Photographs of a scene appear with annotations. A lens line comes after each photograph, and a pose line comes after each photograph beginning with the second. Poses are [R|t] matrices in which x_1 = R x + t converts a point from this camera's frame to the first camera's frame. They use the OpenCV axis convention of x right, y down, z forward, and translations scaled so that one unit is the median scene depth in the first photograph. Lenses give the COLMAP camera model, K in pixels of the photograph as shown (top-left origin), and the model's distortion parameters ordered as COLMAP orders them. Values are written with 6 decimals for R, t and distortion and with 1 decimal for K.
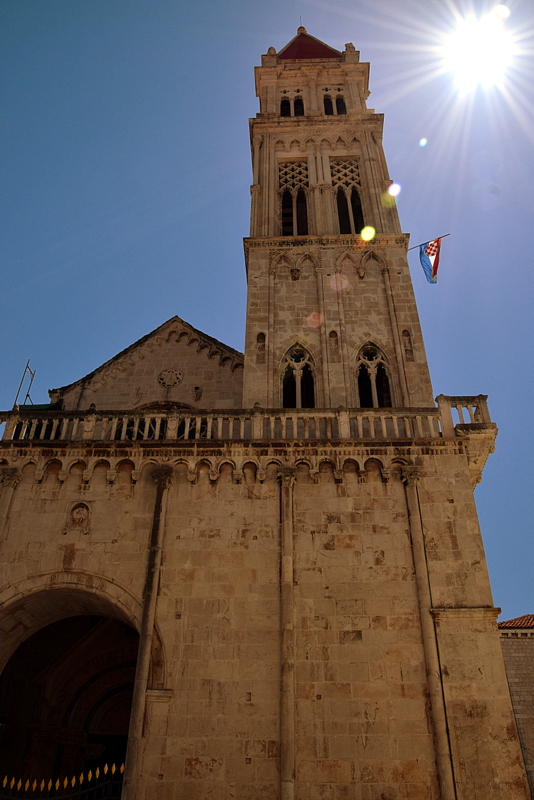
lens RADIAL K [[639.3, 0, 262.1], [0, 639.3, 404.9], [0, 0, 1]] dist [-0.152731, 0.092114]
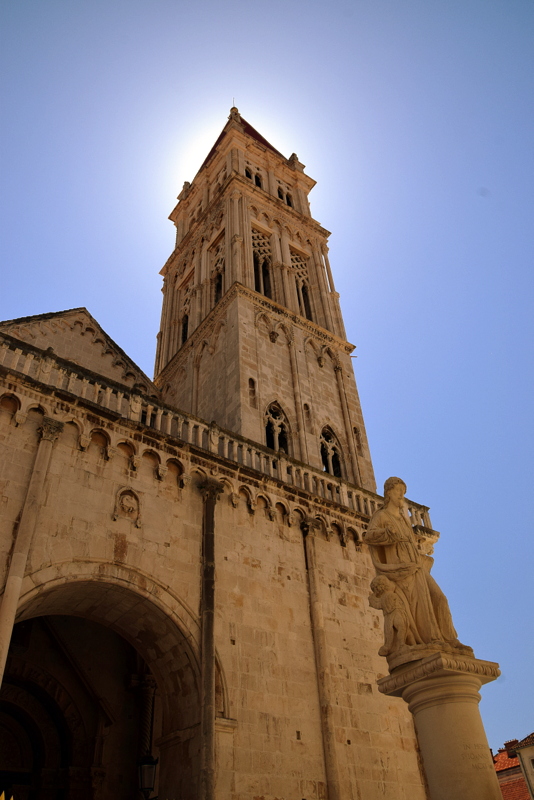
lens RADIAL K [[639.3, 0, 258.8], [0, 639.3, 388.2], [0, 0, 1]] dist [-0.152731, 0.092114]
pose [[0.766920, 0.395897, 0.505073, -0.662666], [-0.327190, 0.918277, -0.222968, 0.166654], [-0.552069, 0.005744, 0.833778, 0.175134]]
